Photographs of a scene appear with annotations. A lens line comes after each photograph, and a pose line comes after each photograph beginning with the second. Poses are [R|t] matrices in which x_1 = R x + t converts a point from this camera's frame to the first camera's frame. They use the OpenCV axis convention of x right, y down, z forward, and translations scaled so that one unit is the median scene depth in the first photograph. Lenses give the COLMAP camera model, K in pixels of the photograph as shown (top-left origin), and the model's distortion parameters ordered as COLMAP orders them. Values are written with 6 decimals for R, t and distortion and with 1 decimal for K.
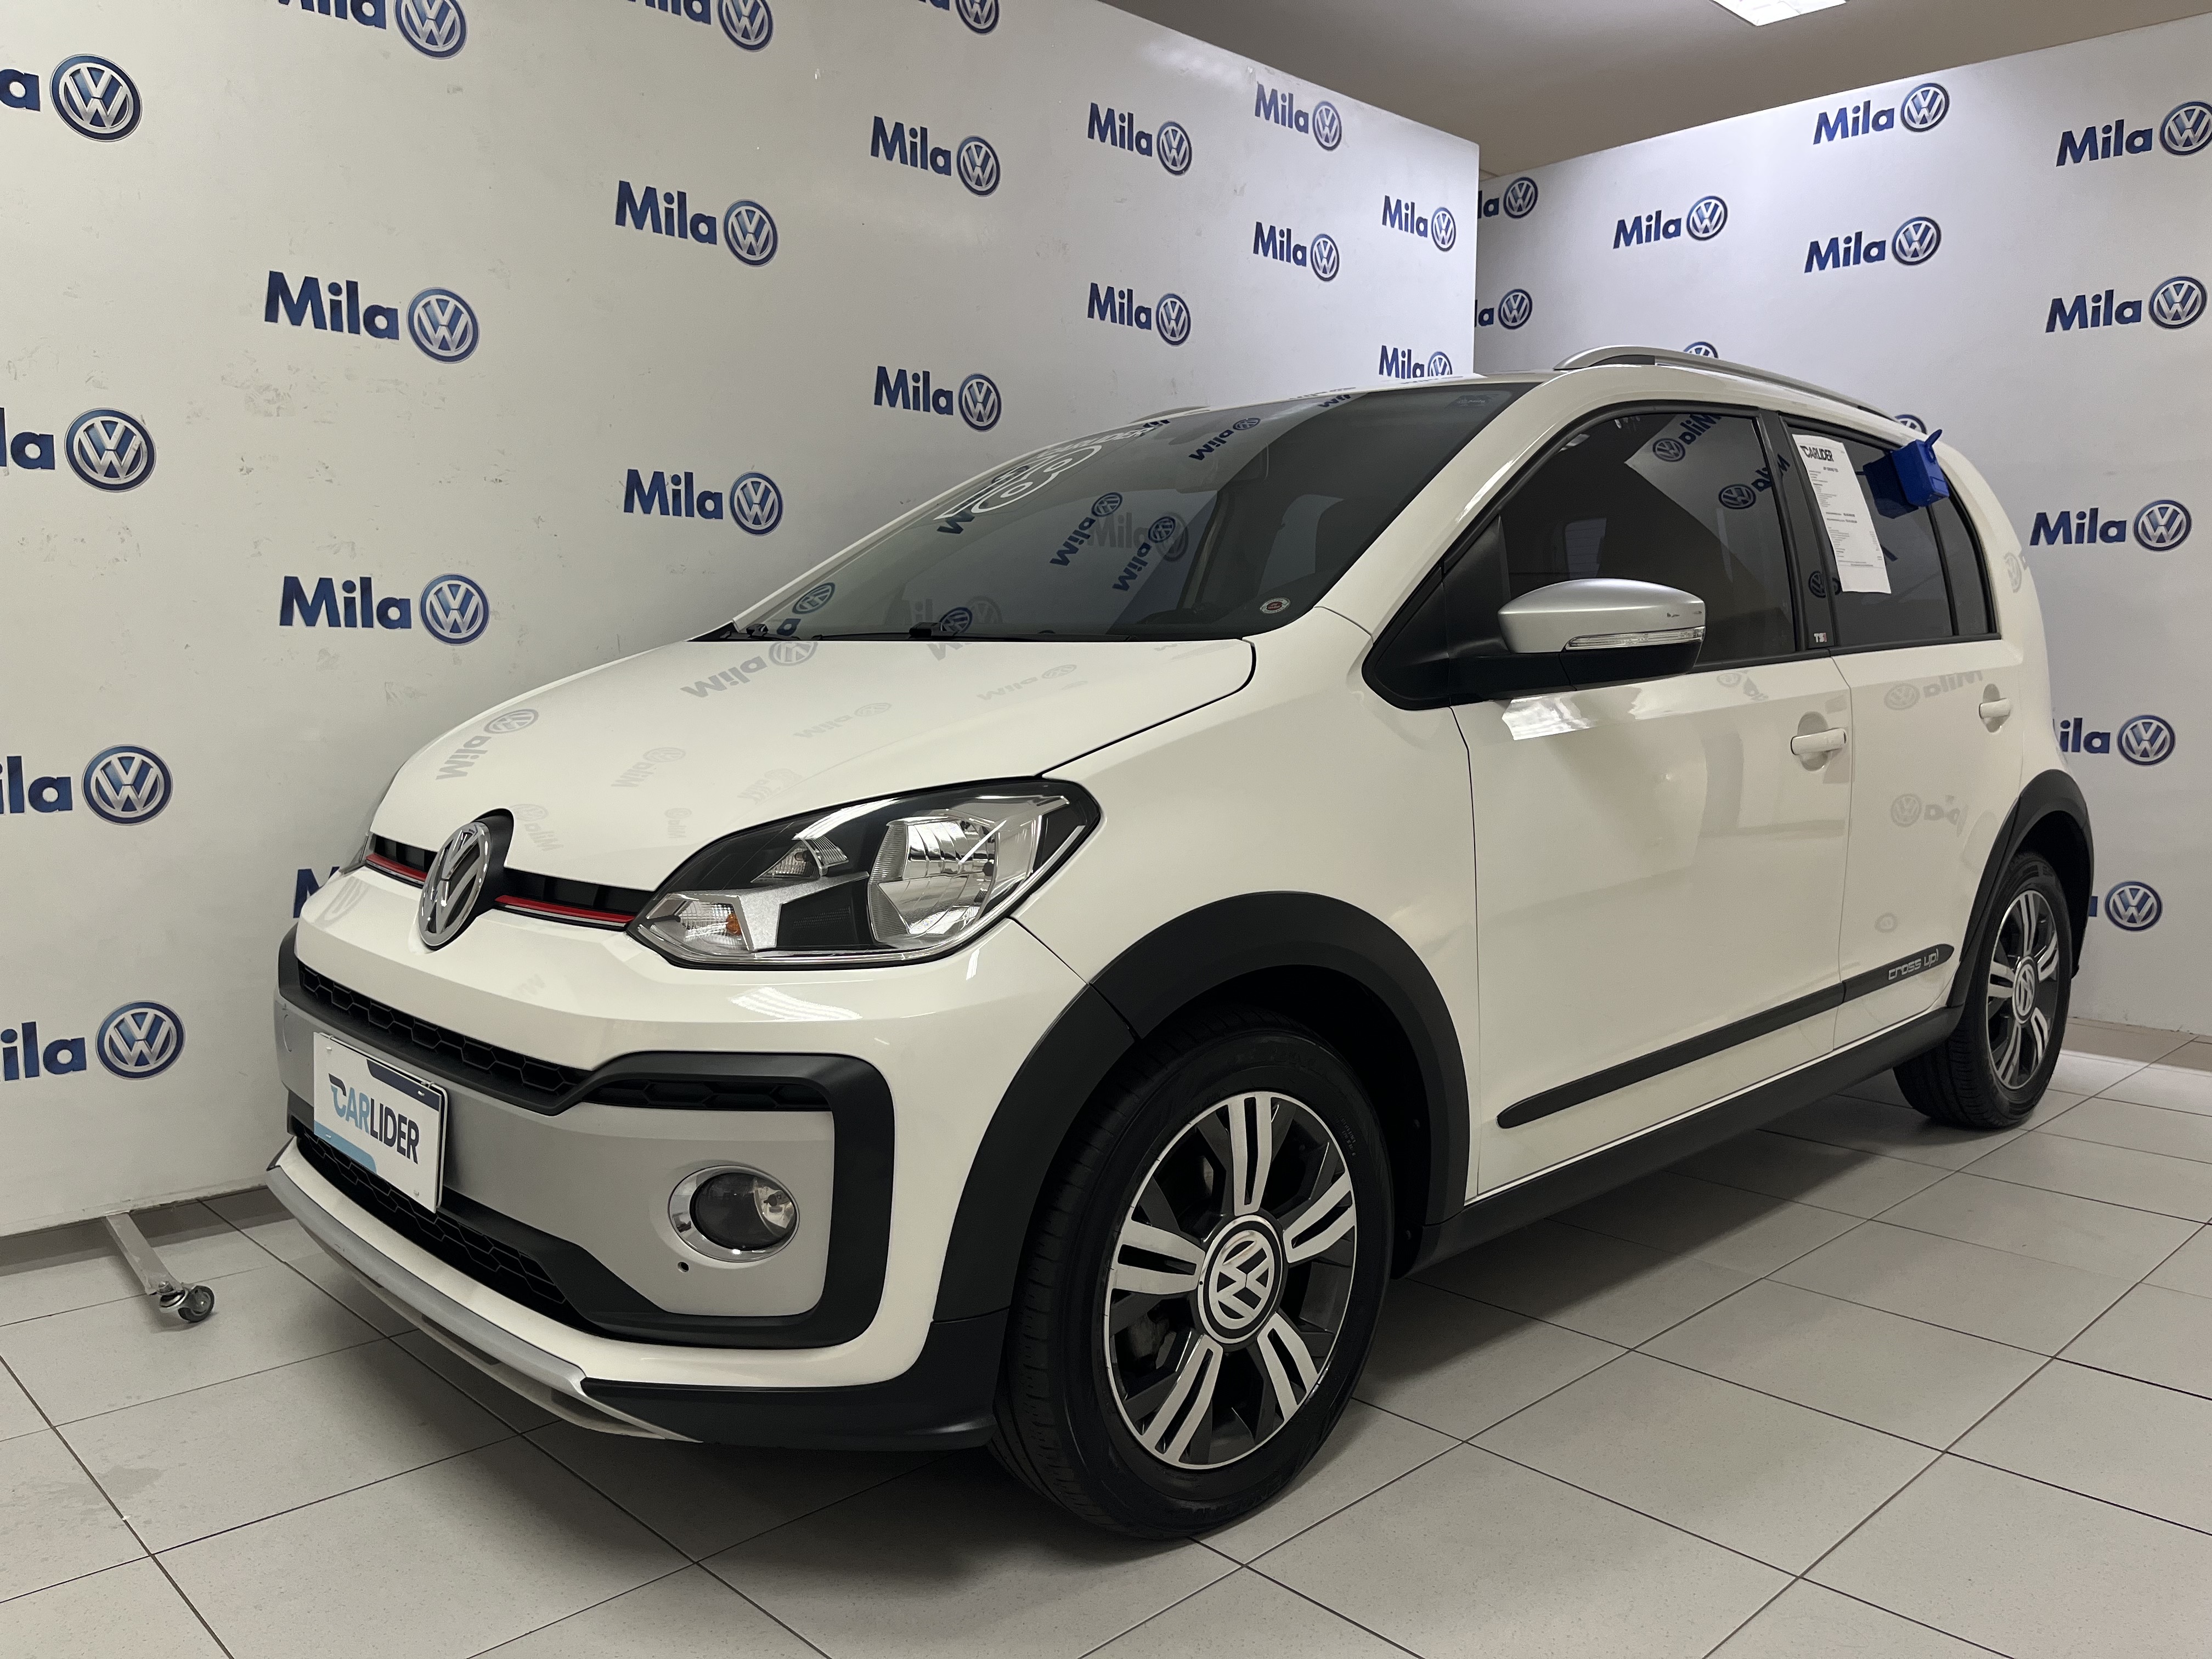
lens RADIAL K [[1674.5, 0, 1104.9], [0, 1674.5, 843.2], [0, 0, 1]] dist [0.063000, -0.092633]
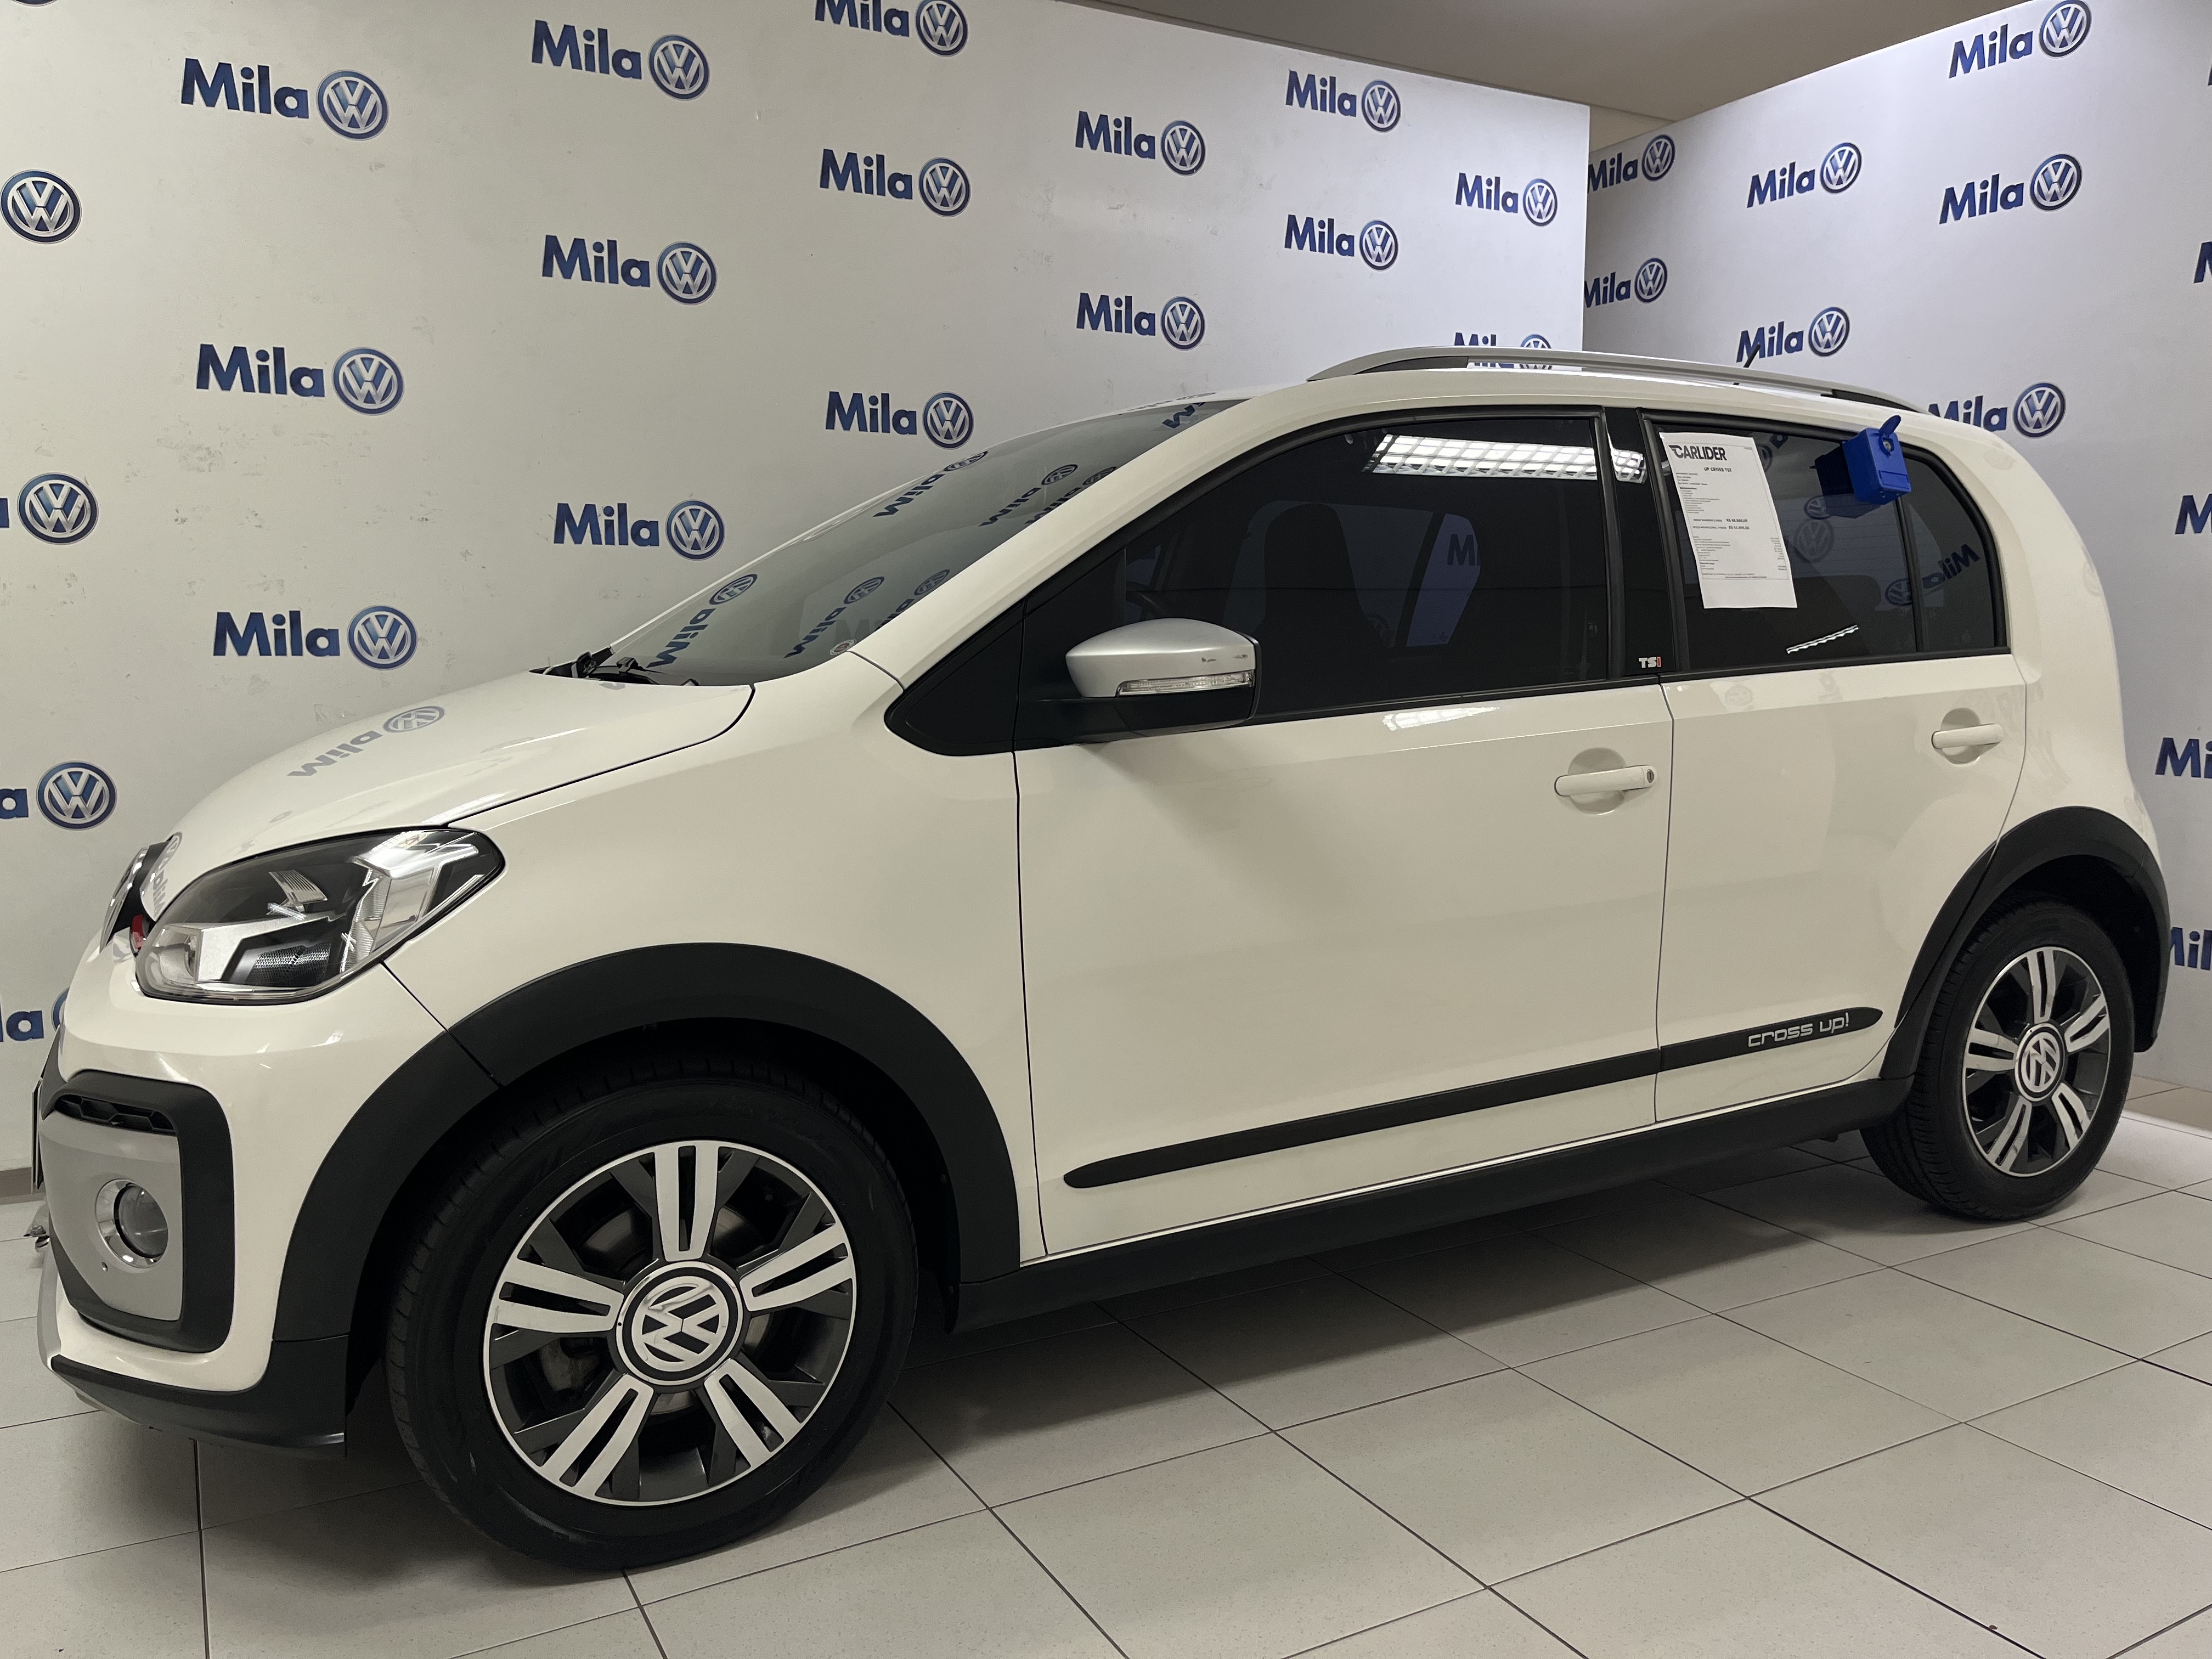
lens RADIAL K [[1674.5, 0, 1095.0], [0, 1674.5, 840.8], [0, 0, 1]] dist [0.063000, -0.092633]
pose [[0.964349, 0.025218, -0.263429, 0.375534], [-0.022392, 0.999655, 0.013728, -0.032581], [0.263685, -0.007339, 0.964581, 0.058084]]
